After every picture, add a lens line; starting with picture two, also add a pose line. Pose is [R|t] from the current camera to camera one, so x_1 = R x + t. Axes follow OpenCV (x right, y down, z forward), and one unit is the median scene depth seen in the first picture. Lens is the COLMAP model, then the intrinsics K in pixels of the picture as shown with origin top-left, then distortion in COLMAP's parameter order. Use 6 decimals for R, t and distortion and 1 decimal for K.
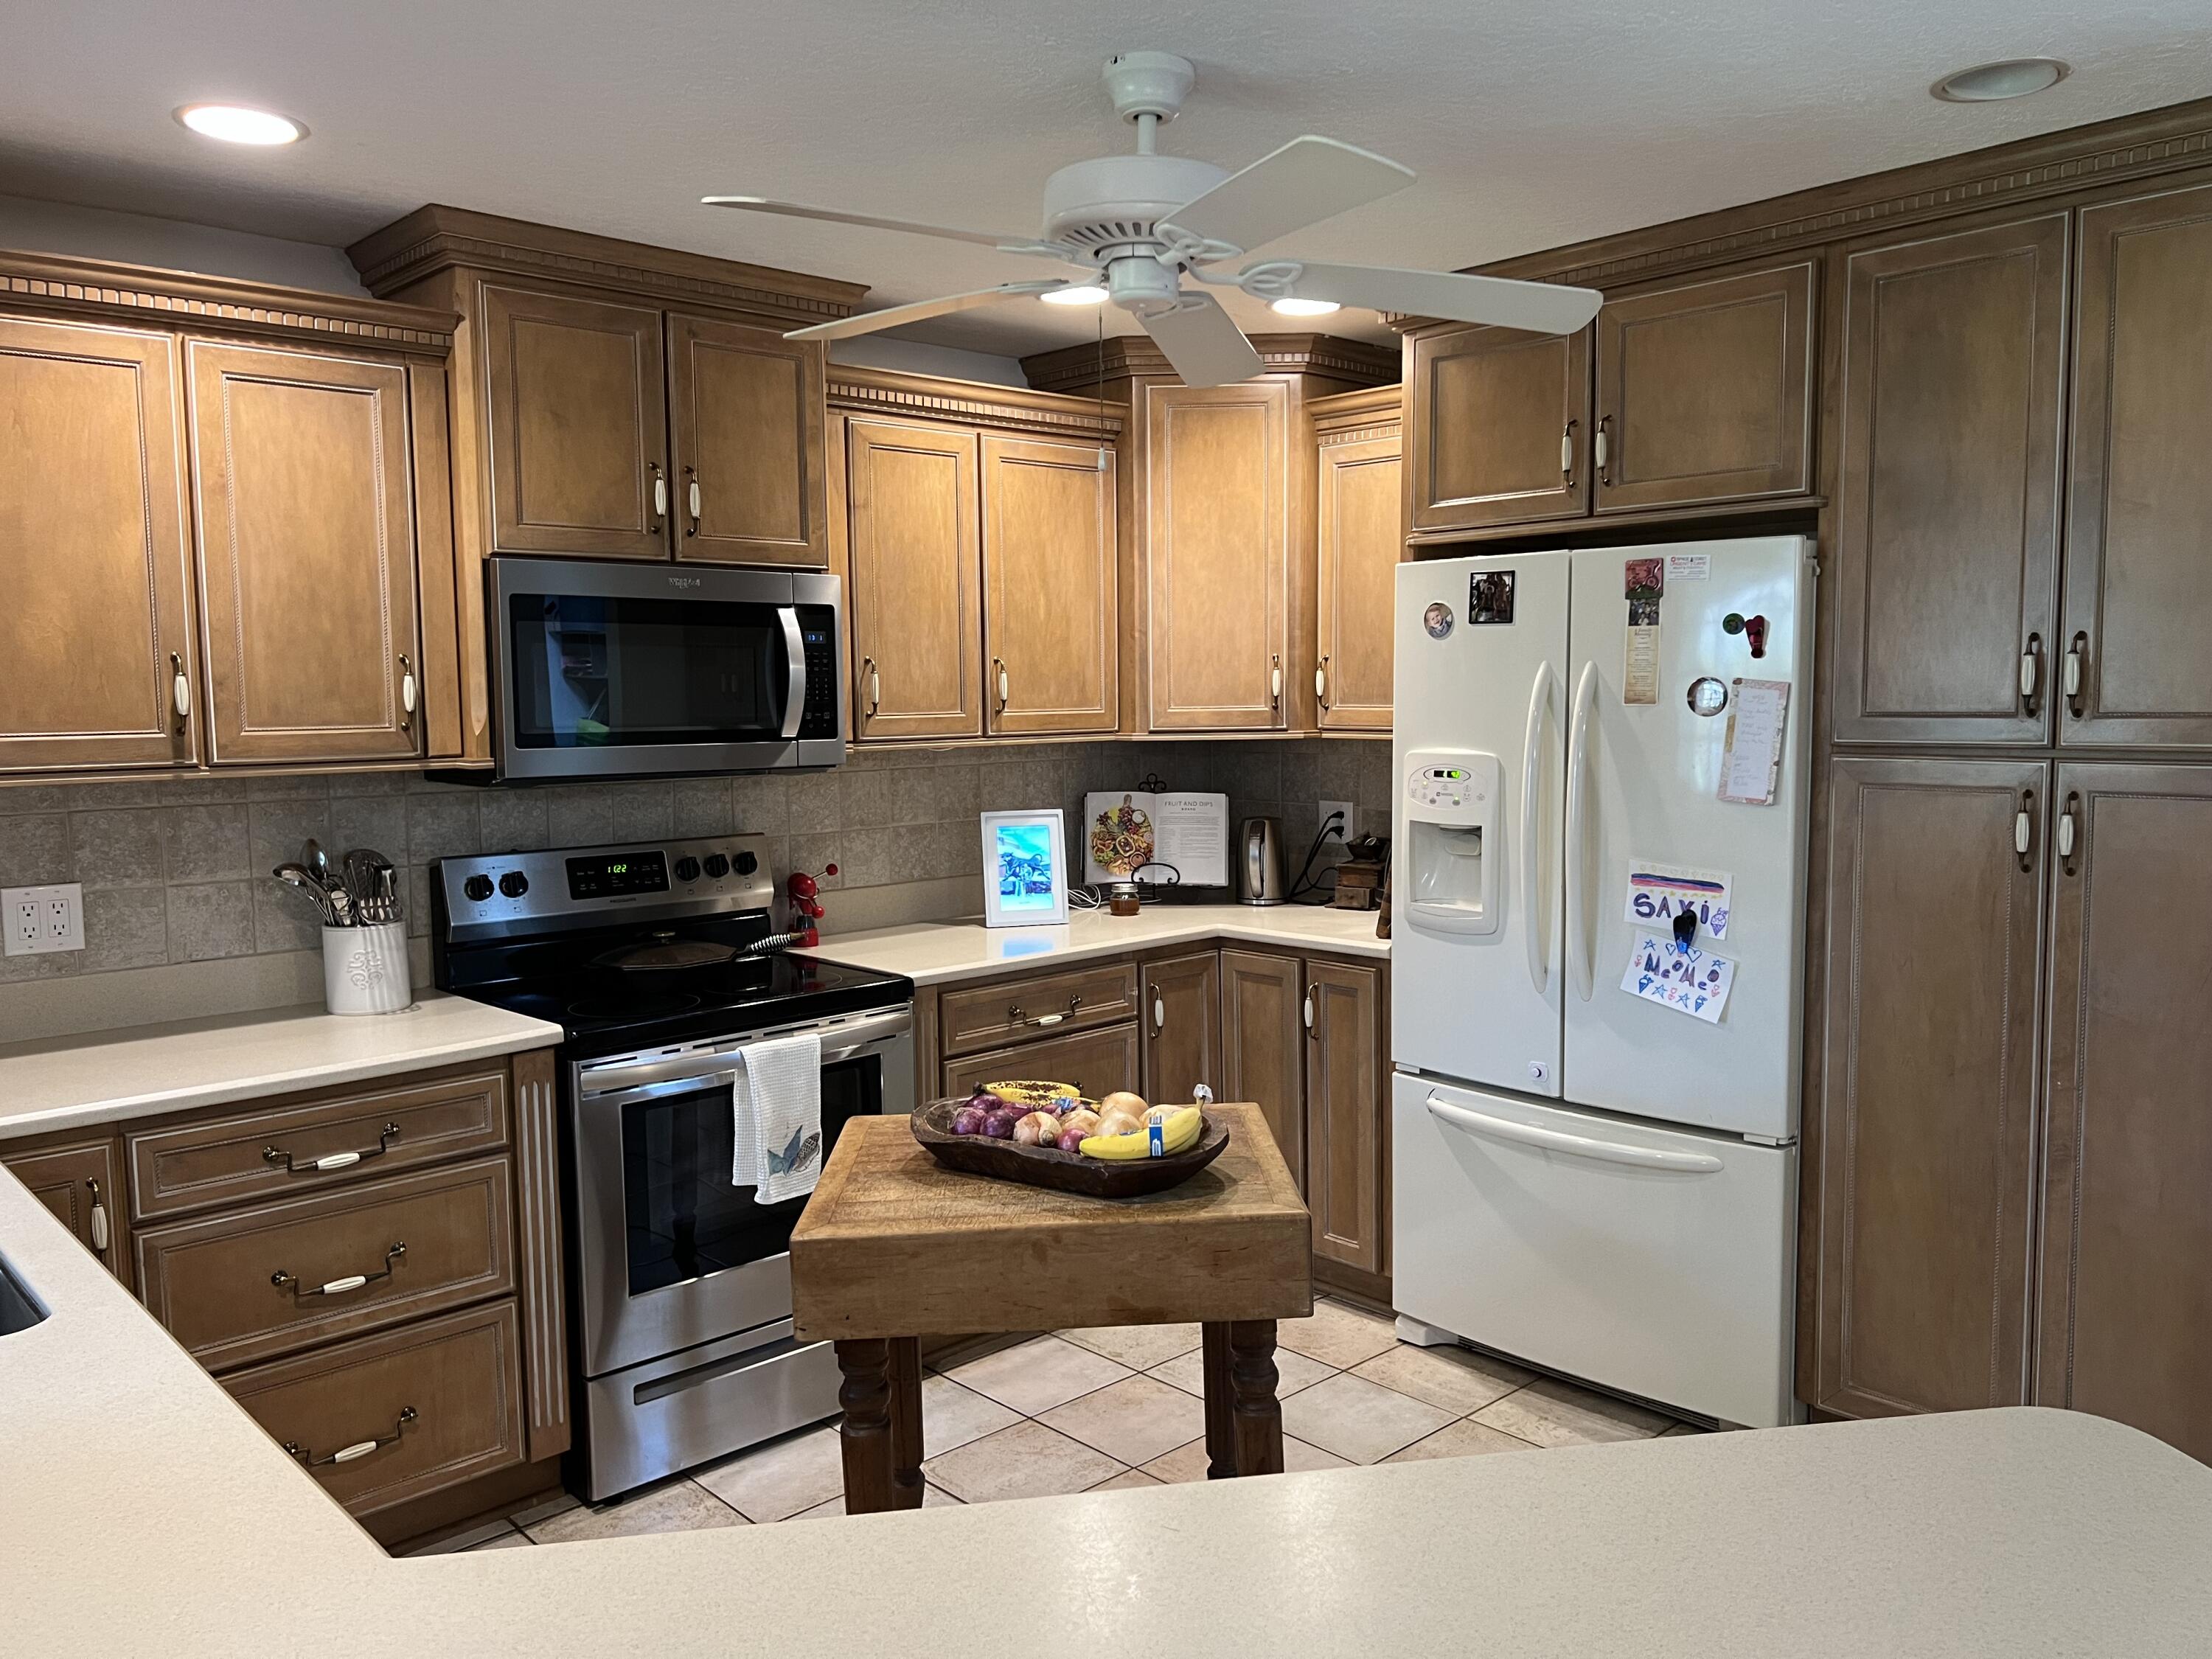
lens RADIAL K [[1653.9, 0, 1106.0], [0, 1653.9, 829.5], [0, 0, 1]] dist [0.112901, -0.191856]
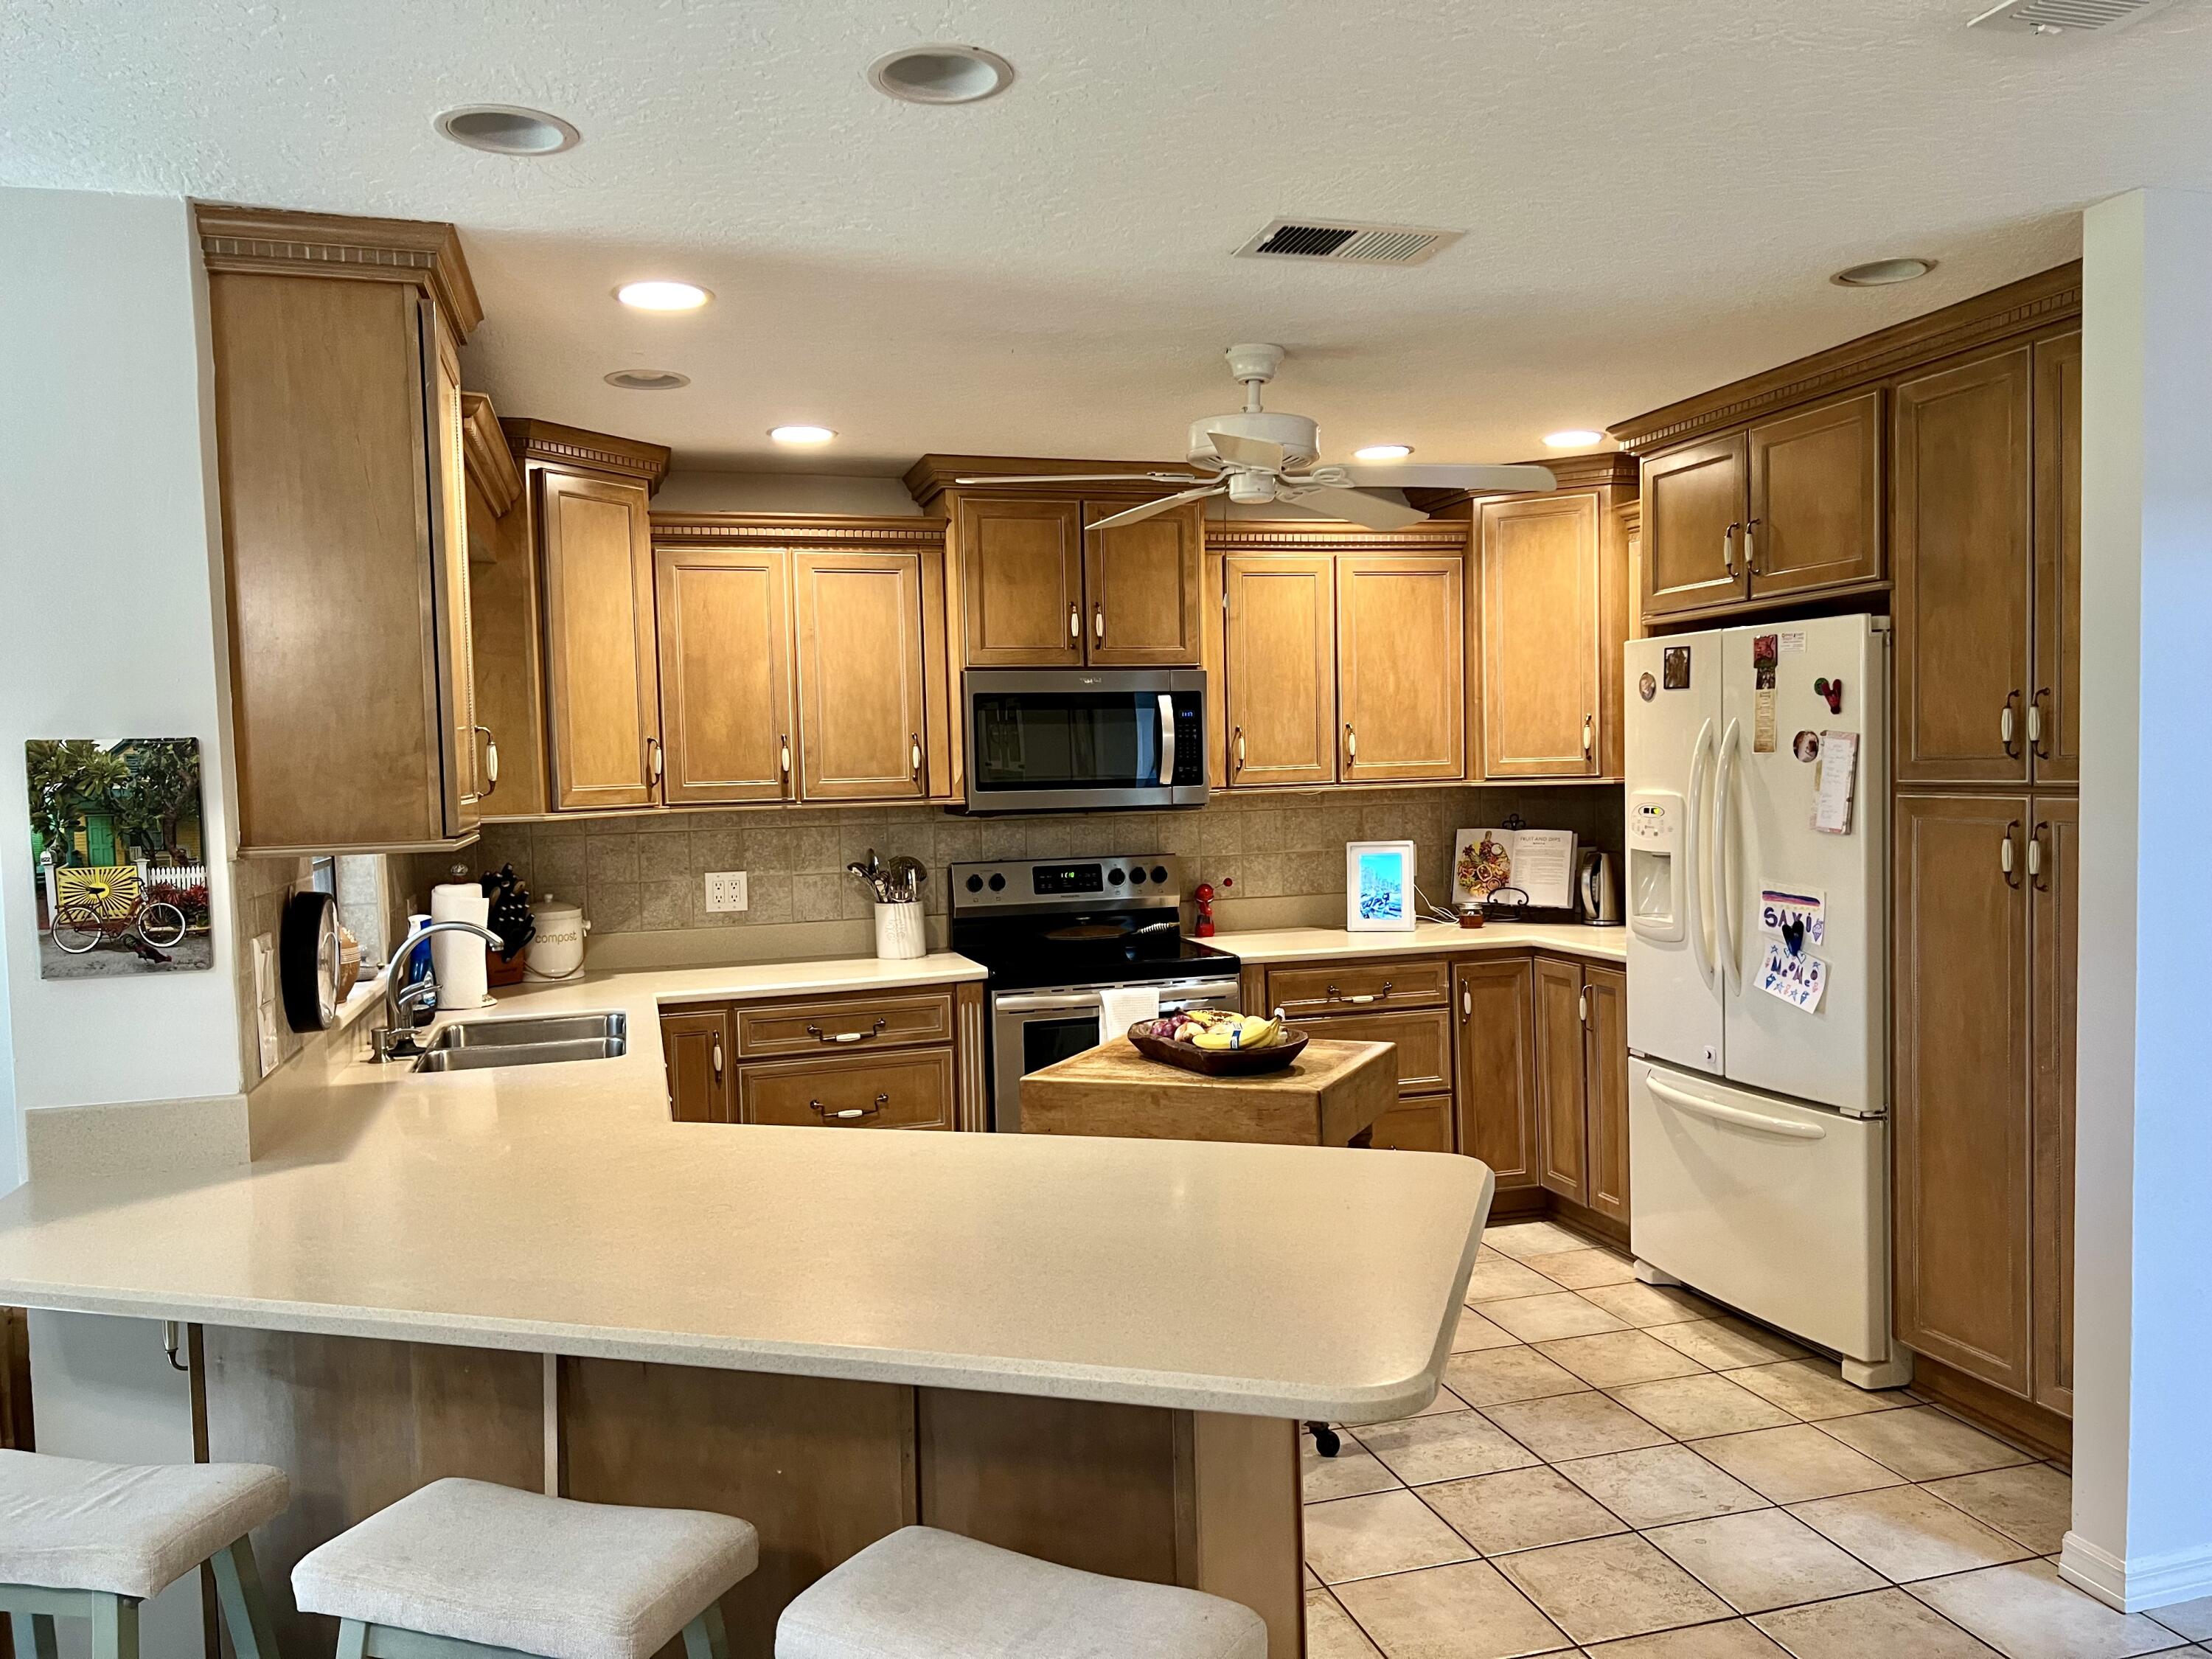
lens RADIAL K [[1653.9, 0, 1106.0], [0, 1653.9, 829.5], [0, 0, 1]] dist [0.112901, -0.191856]
pose [[0.893162, 0.007656, -0.449670, 0.430000], [-0.023707, 0.999266, -0.030075, 0.029287], [0.449110, 0.037522, 0.892688, -0.307959]]
